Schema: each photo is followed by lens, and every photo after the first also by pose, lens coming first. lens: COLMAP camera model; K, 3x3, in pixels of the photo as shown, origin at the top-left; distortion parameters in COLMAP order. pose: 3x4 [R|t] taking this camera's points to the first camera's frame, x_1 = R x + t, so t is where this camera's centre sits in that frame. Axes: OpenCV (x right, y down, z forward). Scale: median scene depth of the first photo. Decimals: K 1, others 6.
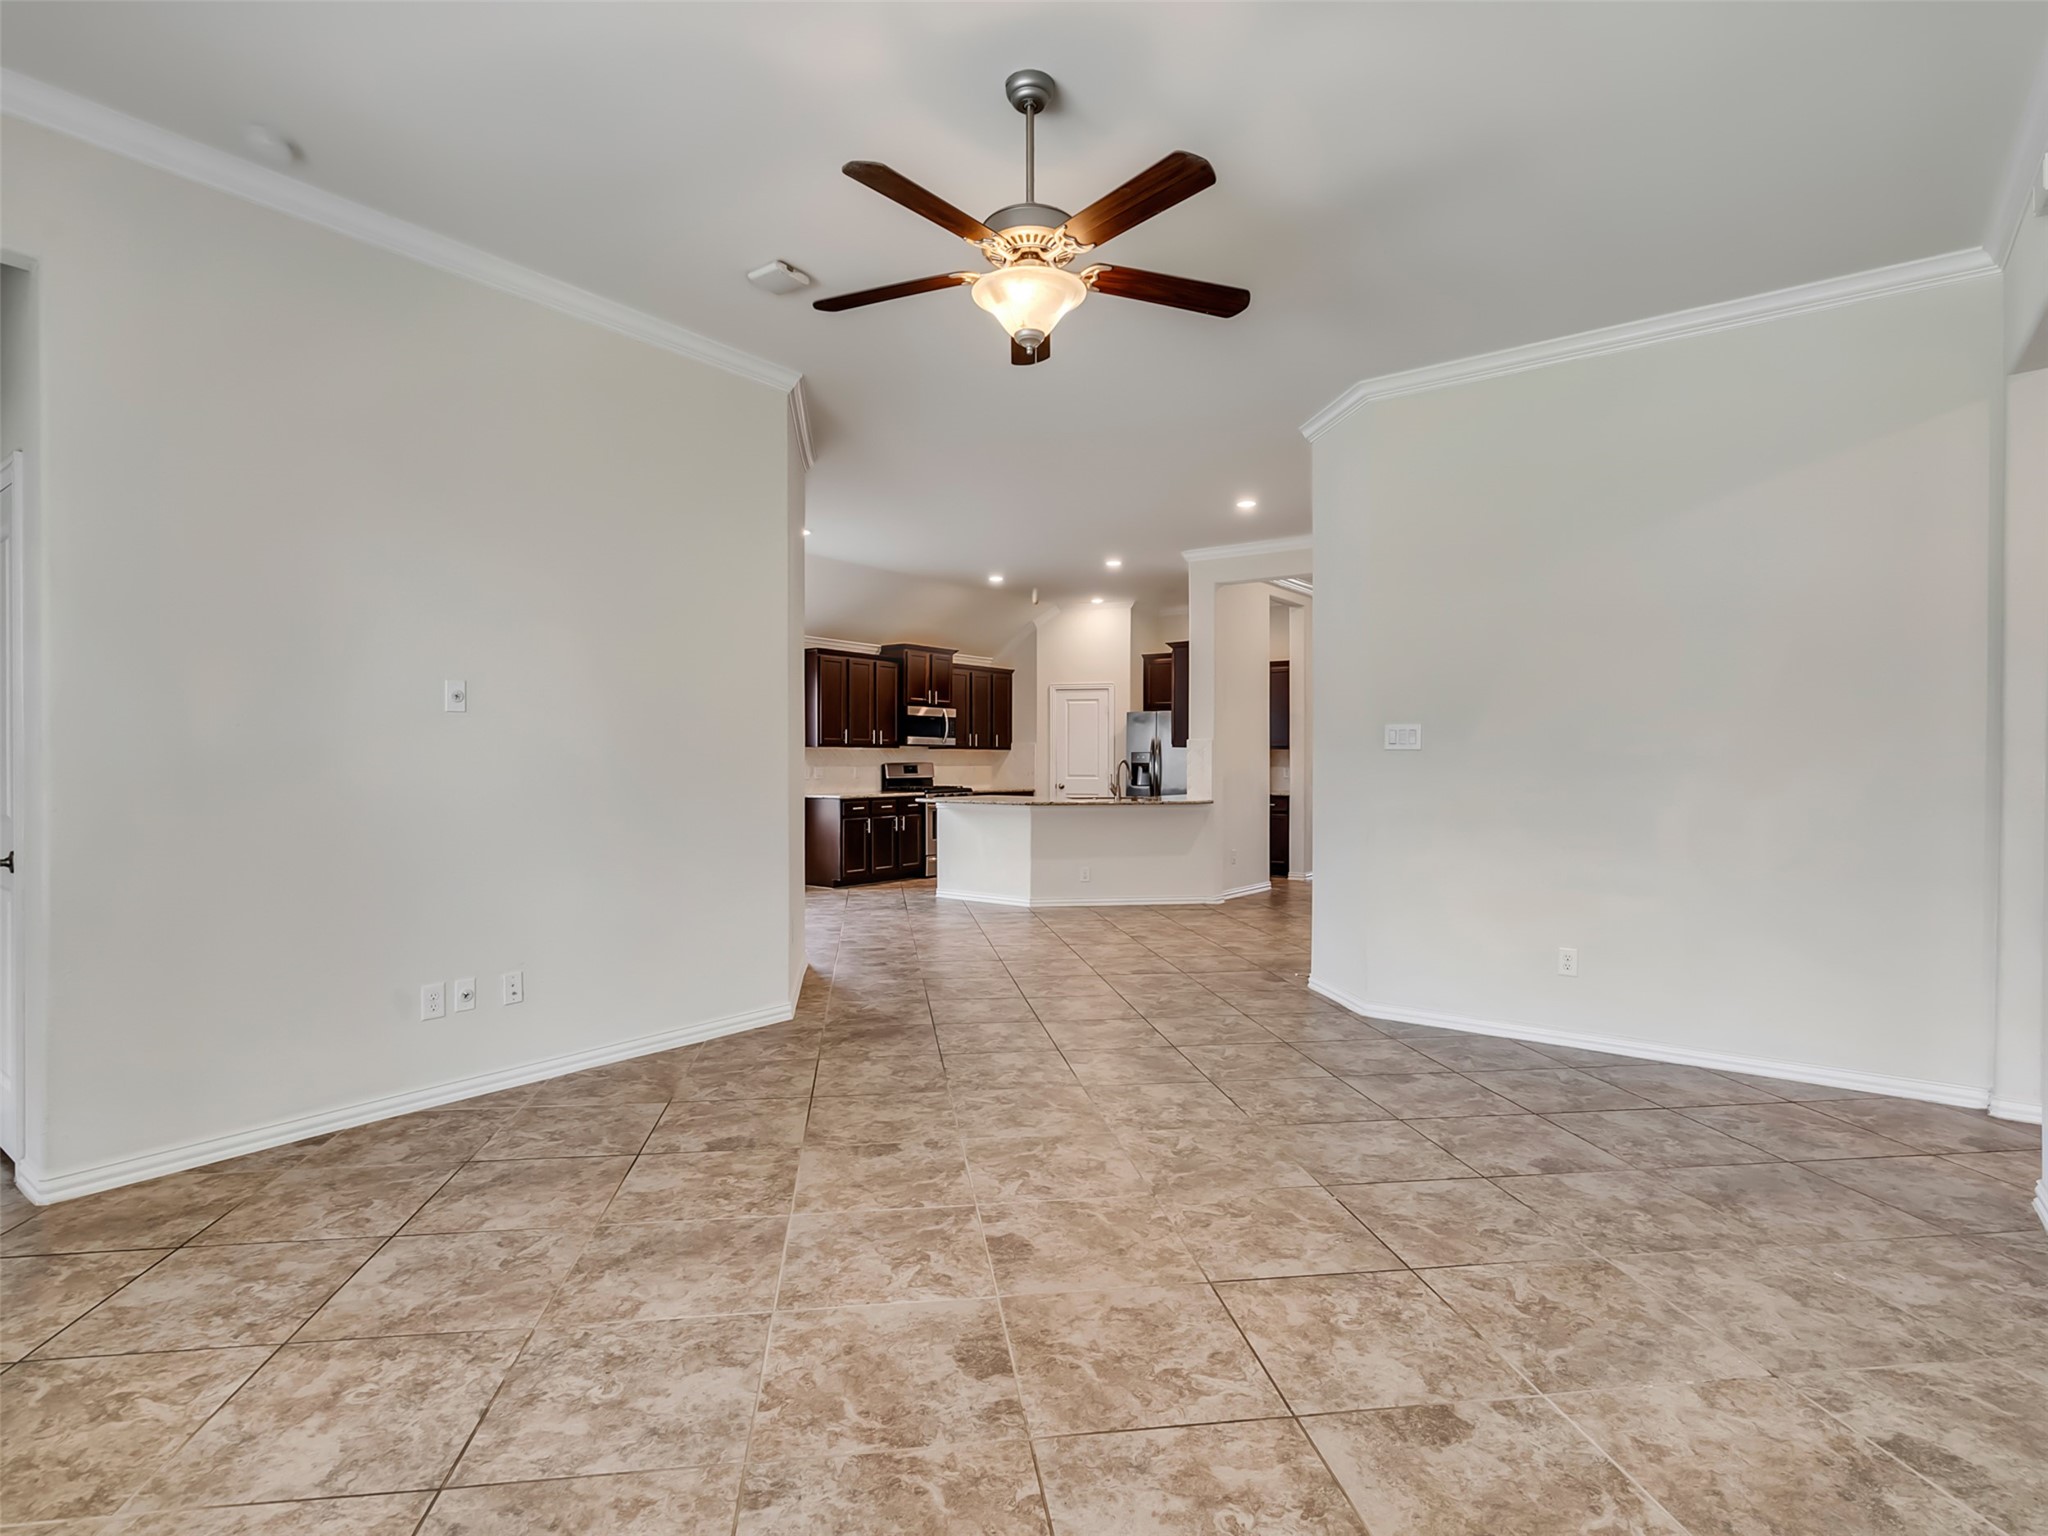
lens RADIAL K [[1049.0, 0, 1010.7], [0, 1049.0, 764.1], [0, 0, 1]] dist [-0.005598, 0.003897]
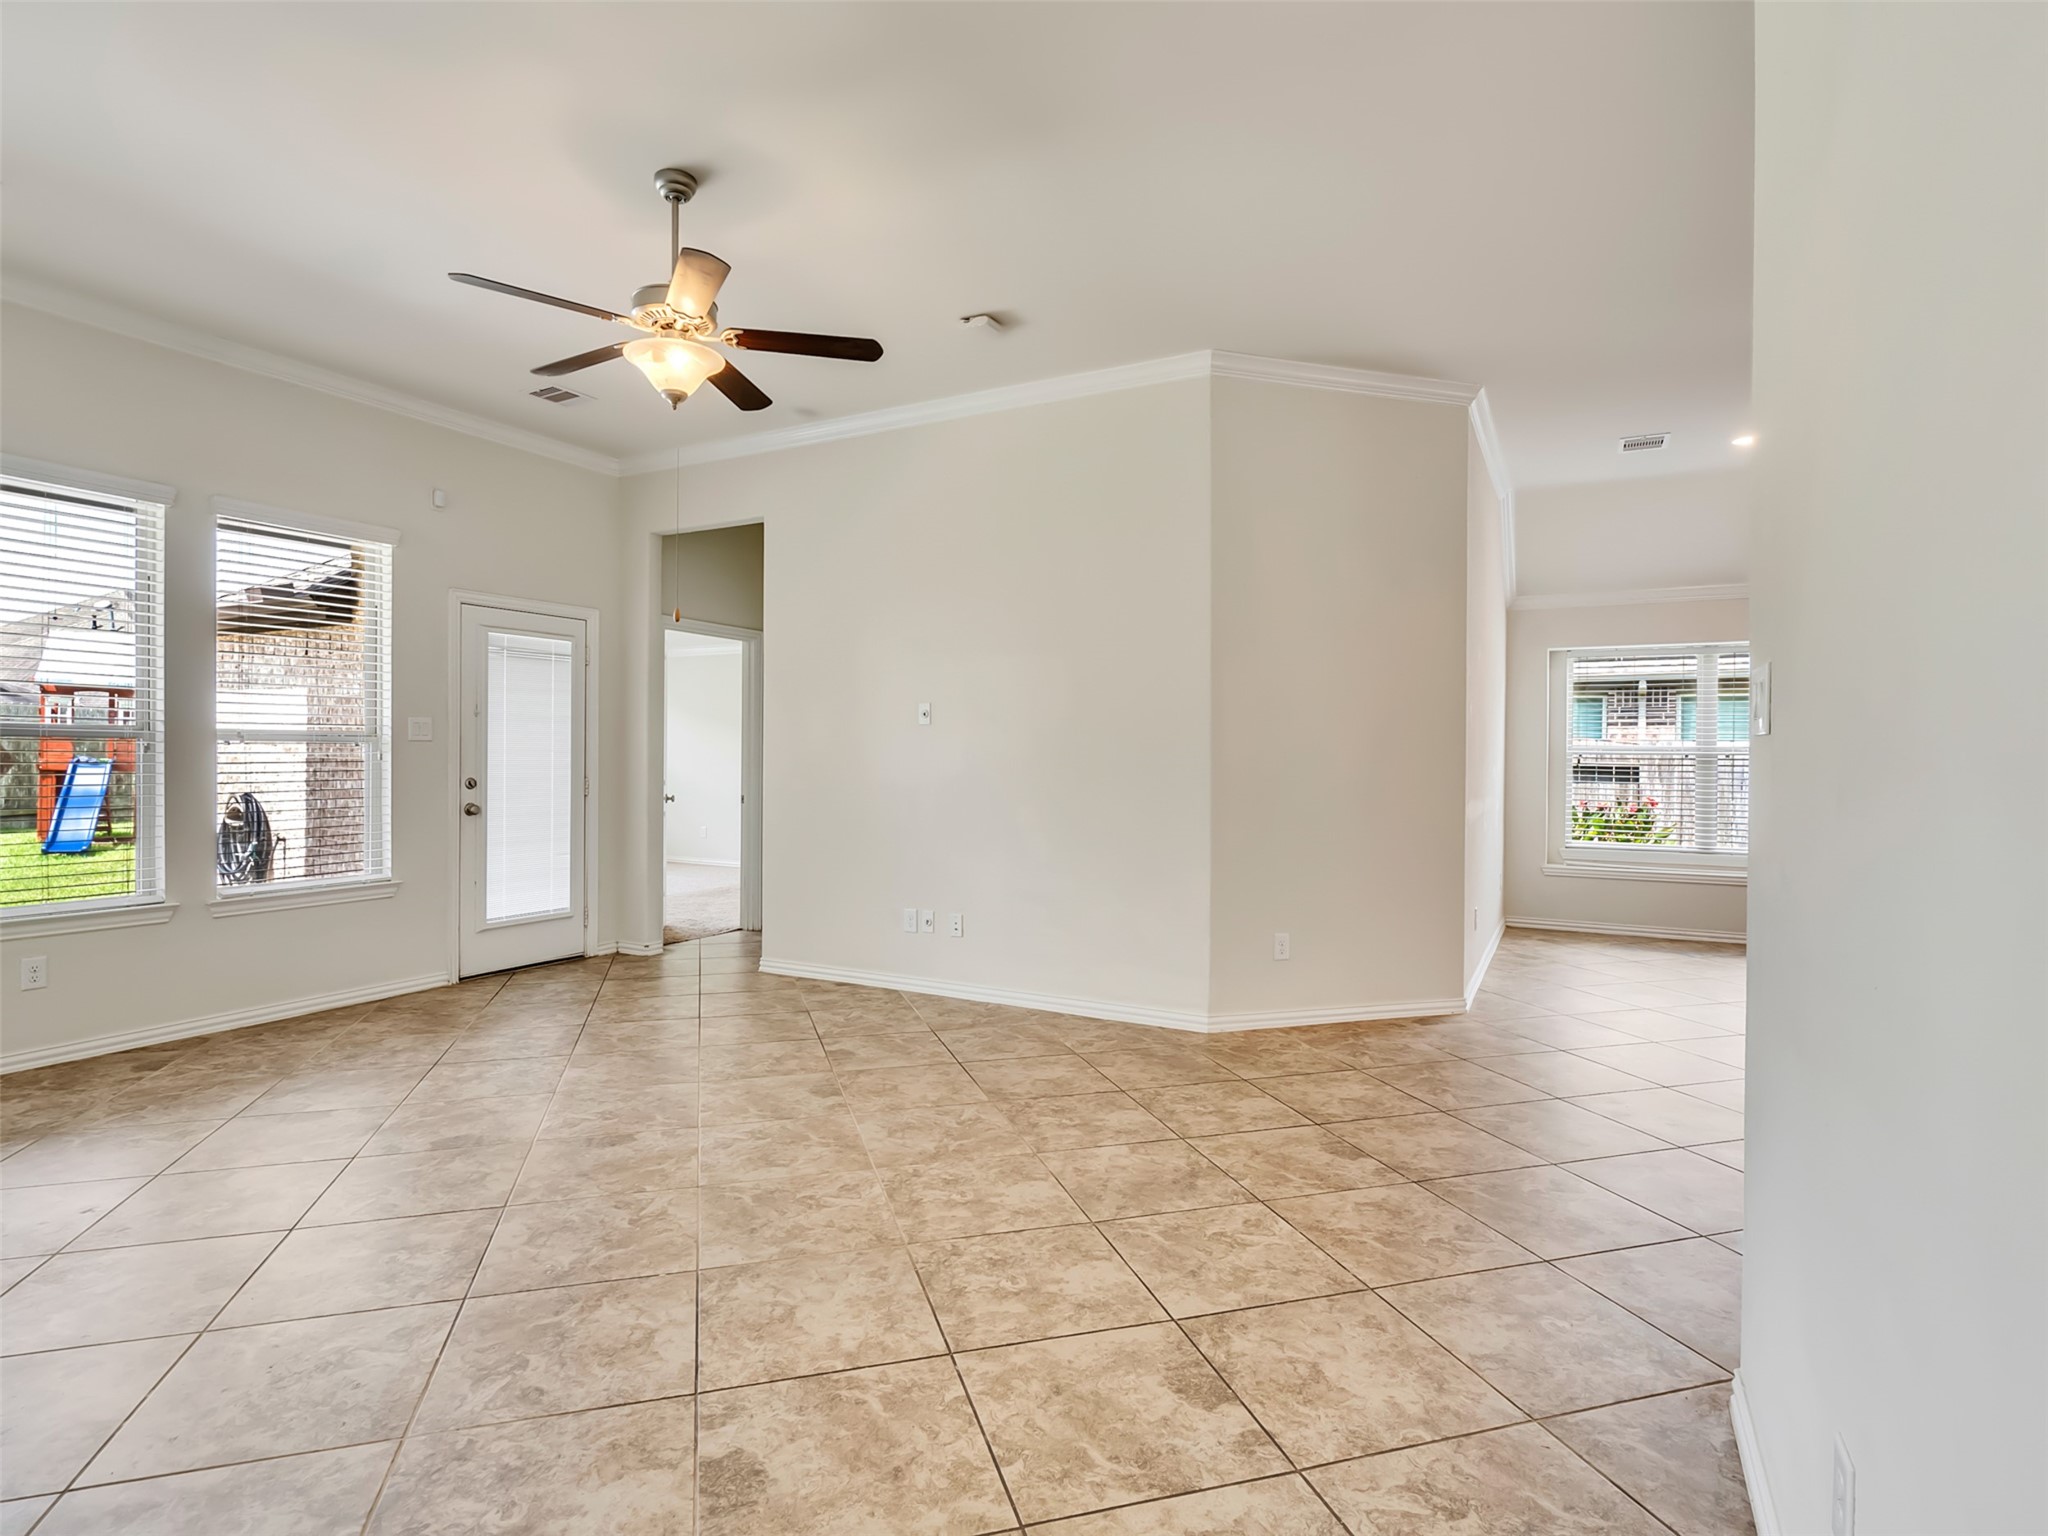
lens RADIAL K [[1049.0, 0, 1010.2], [0, 1049.0, 761.8], [0, 0, 1]] dist [-0.005598, 0.003897]
pose [[0.154175, 0.002980, -0.988039, 0.816386], [-0.010609, 0.999943, 0.001361, -0.001387], [0.987987, 0.010273, 0.154198, 0.789124]]
